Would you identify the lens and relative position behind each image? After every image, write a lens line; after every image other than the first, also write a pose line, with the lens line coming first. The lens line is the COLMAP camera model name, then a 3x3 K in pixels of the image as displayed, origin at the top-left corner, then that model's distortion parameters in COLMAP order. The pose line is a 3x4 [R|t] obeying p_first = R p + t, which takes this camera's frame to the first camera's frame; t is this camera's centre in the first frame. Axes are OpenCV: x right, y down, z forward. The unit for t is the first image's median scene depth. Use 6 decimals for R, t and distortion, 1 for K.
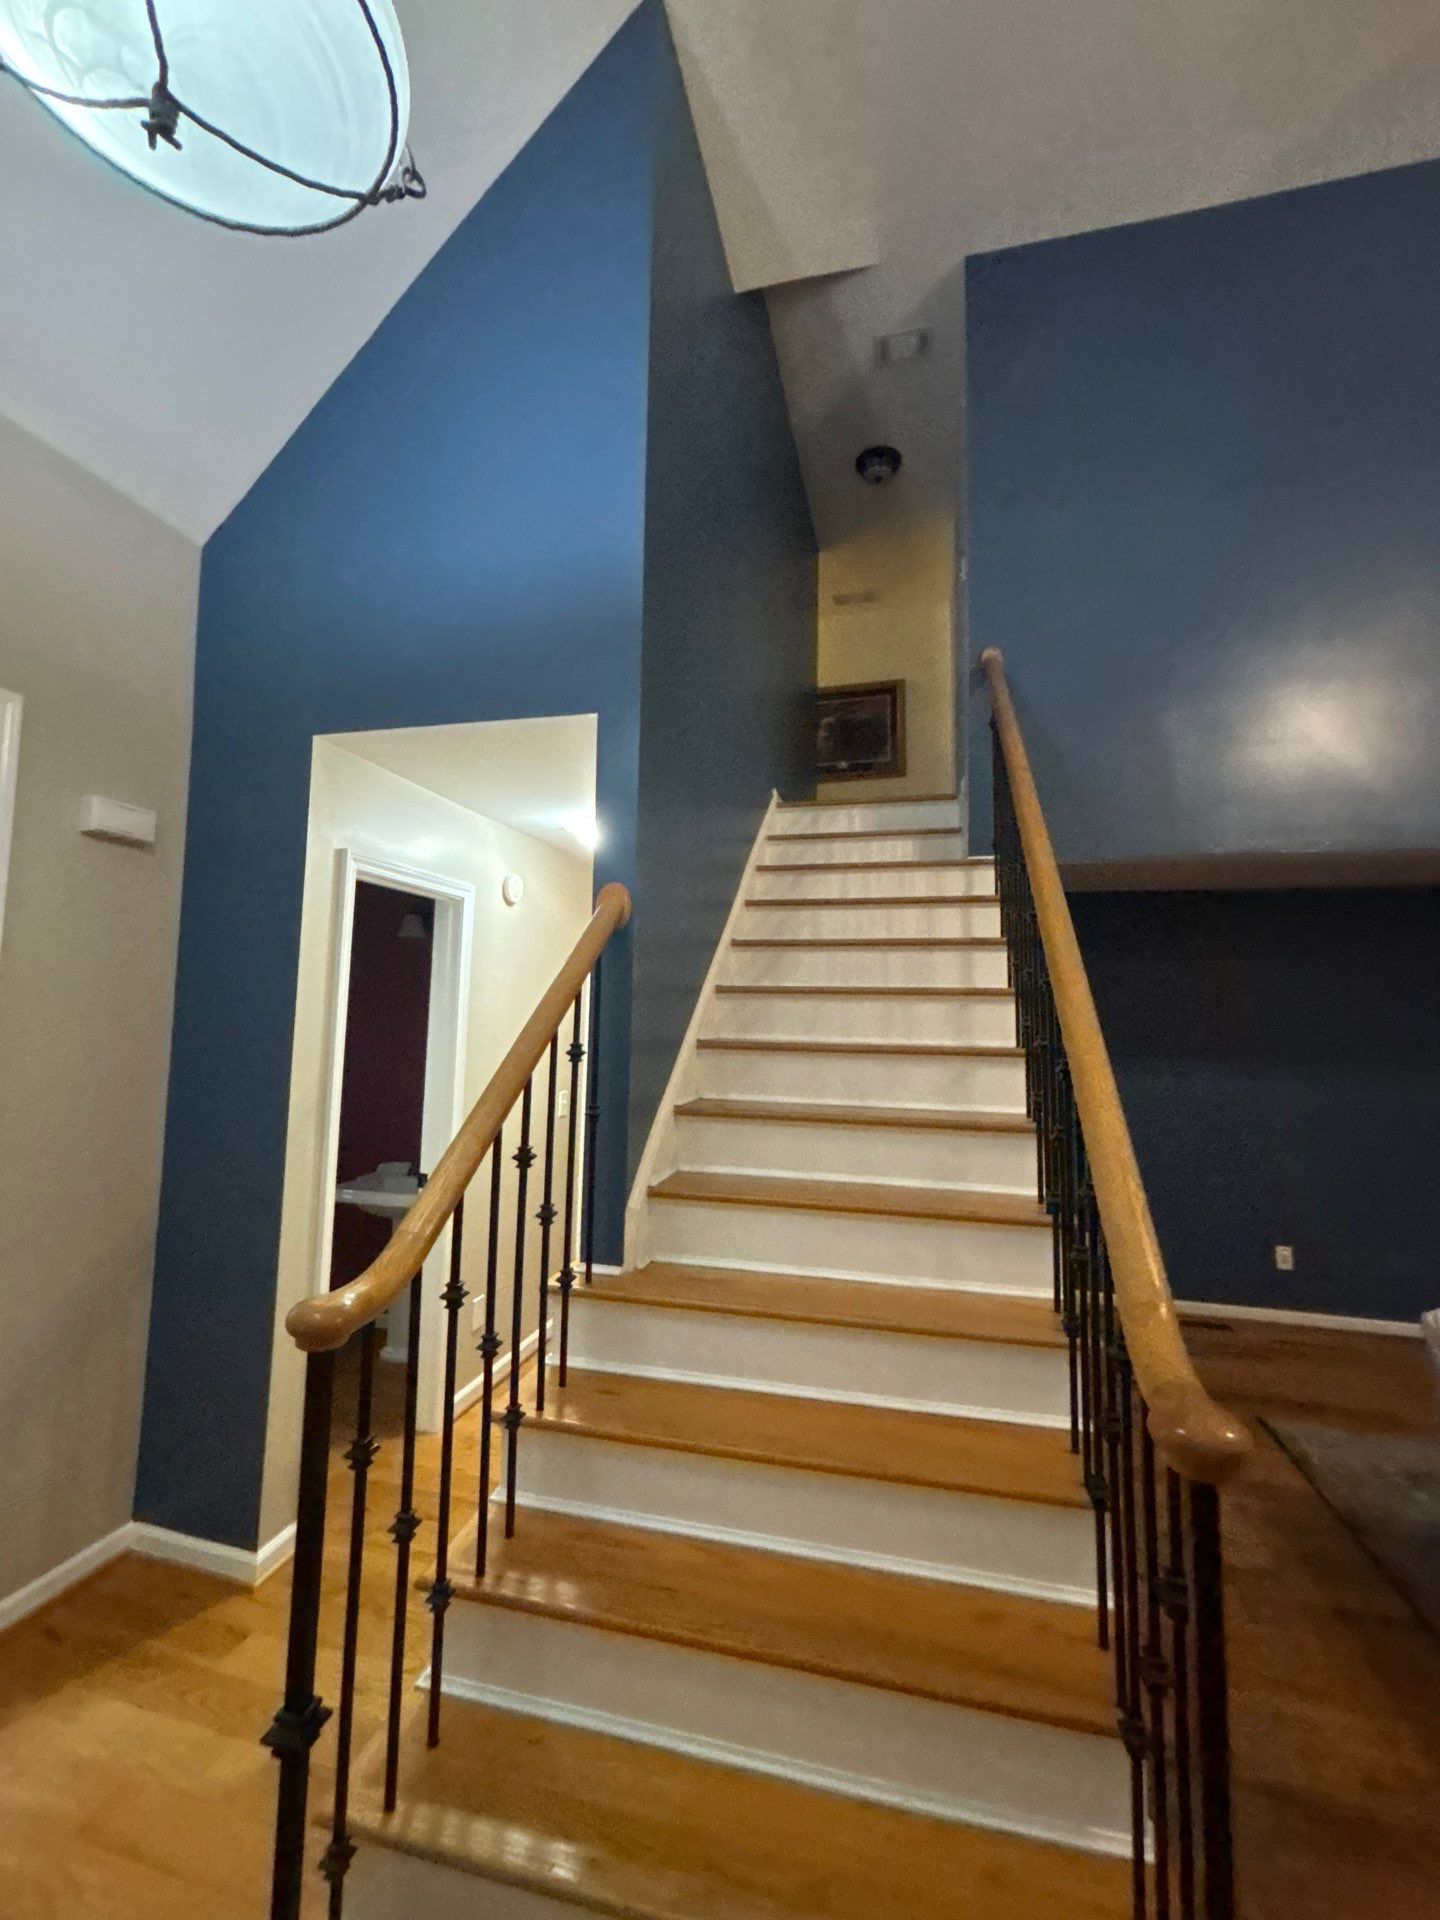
lens RADIAL K [[773.0, 0, 717.7], [0, 773.0, 954.3], [0, 0, 1]] dist [-0.003266, 0.000621]
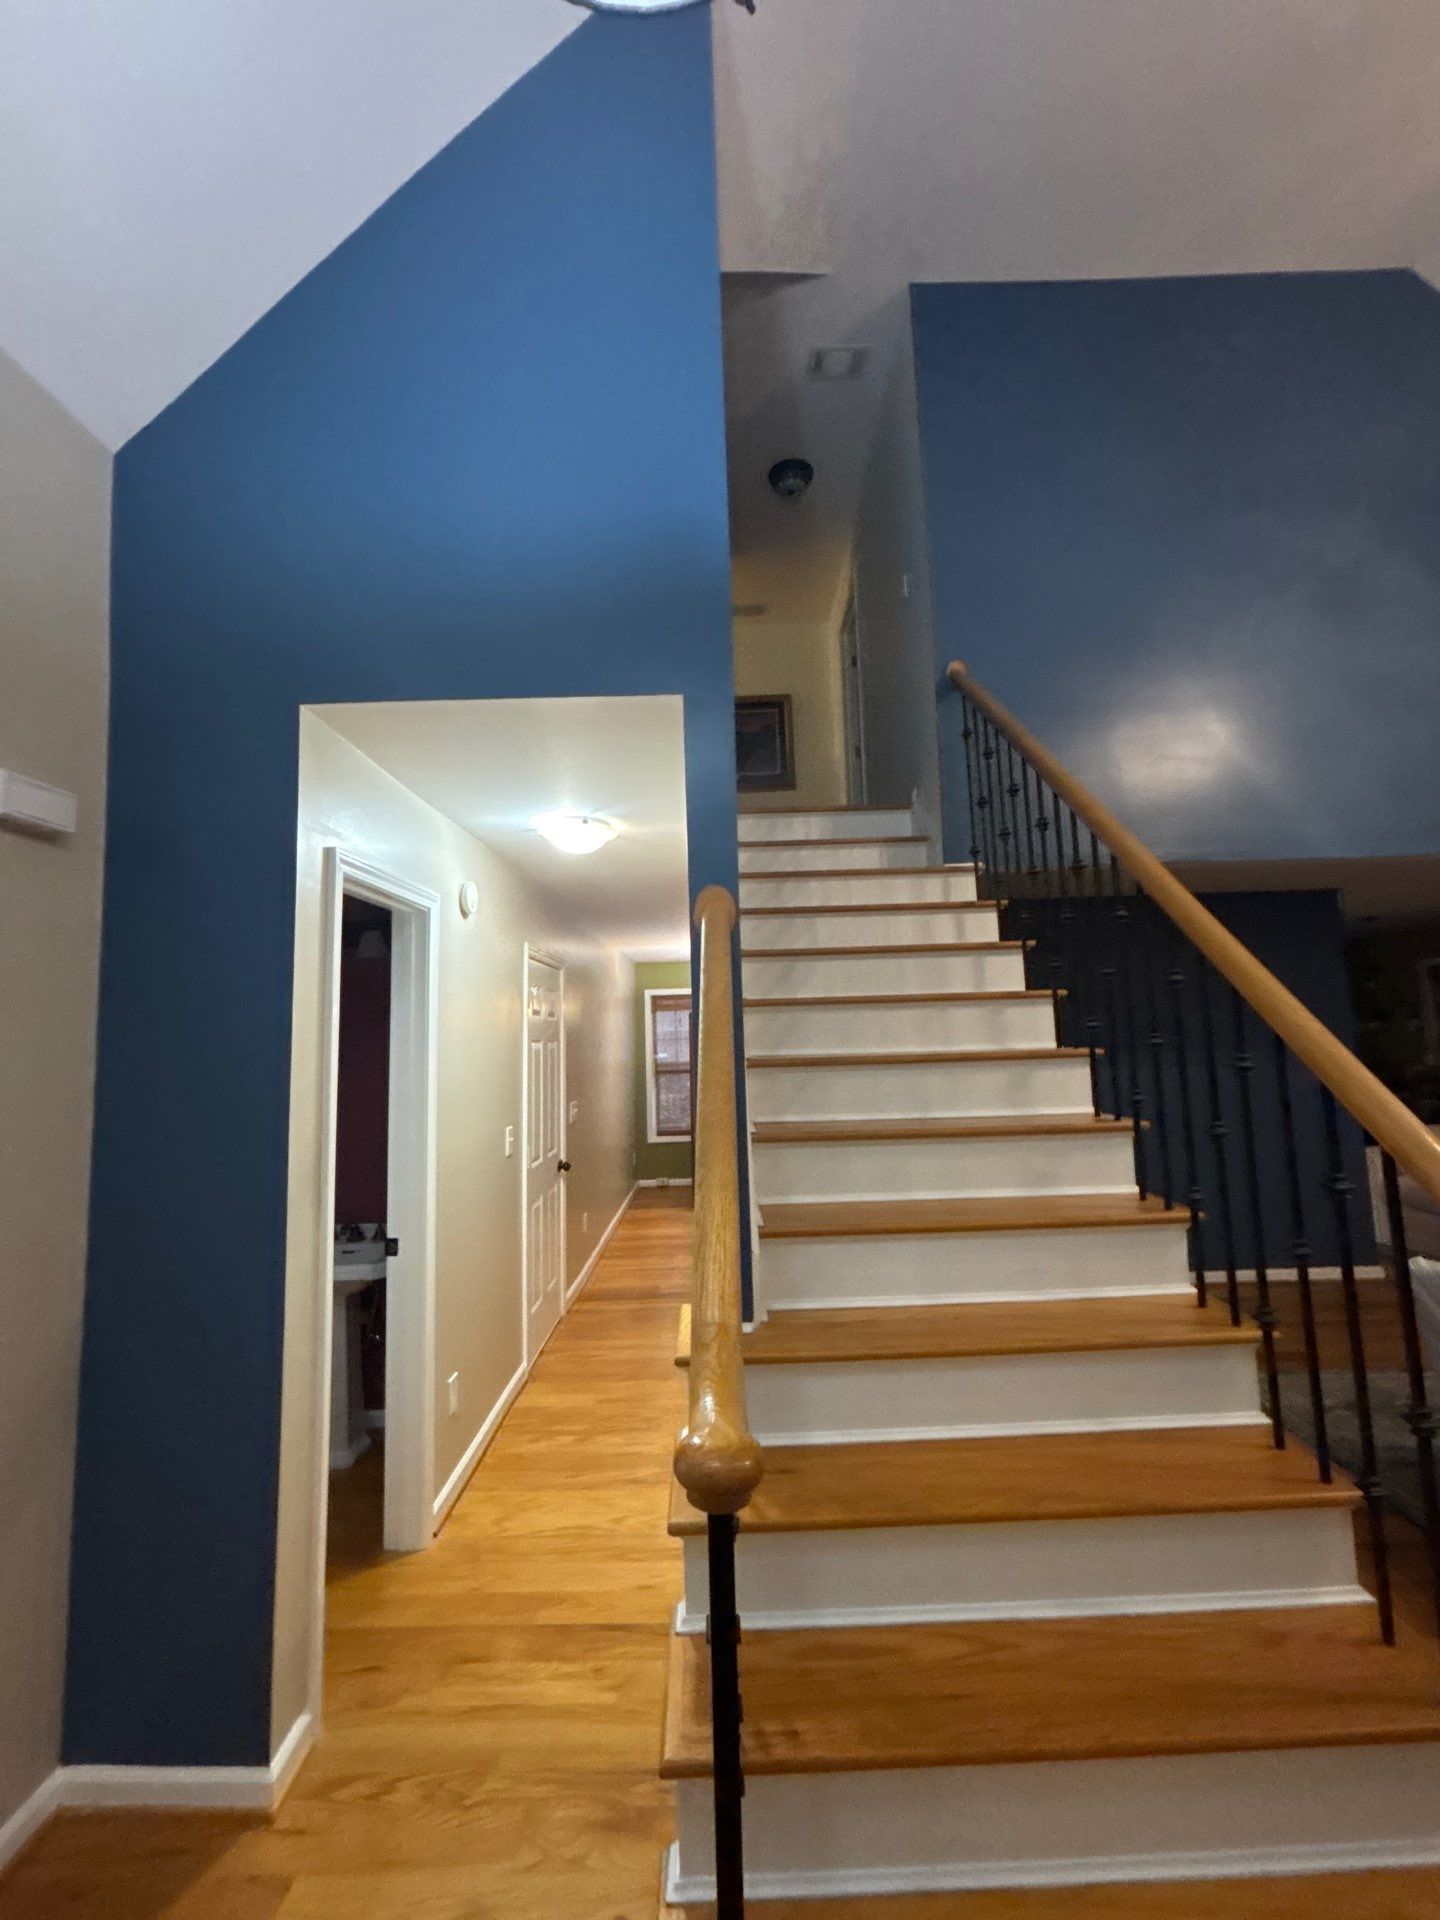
lens RADIAL K [[773.0, 0, 726.0], [0, 773.0, 955.2], [0, 0, 1]] dist [-0.003266, 0.000621]
pose [[0.969082, -0.024223, 0.245545, -0.273409], [0.028260, 0.999517, -0.012931, -0.001348], [-0.245114, 0.019470, 0.969299, 0.112708]]
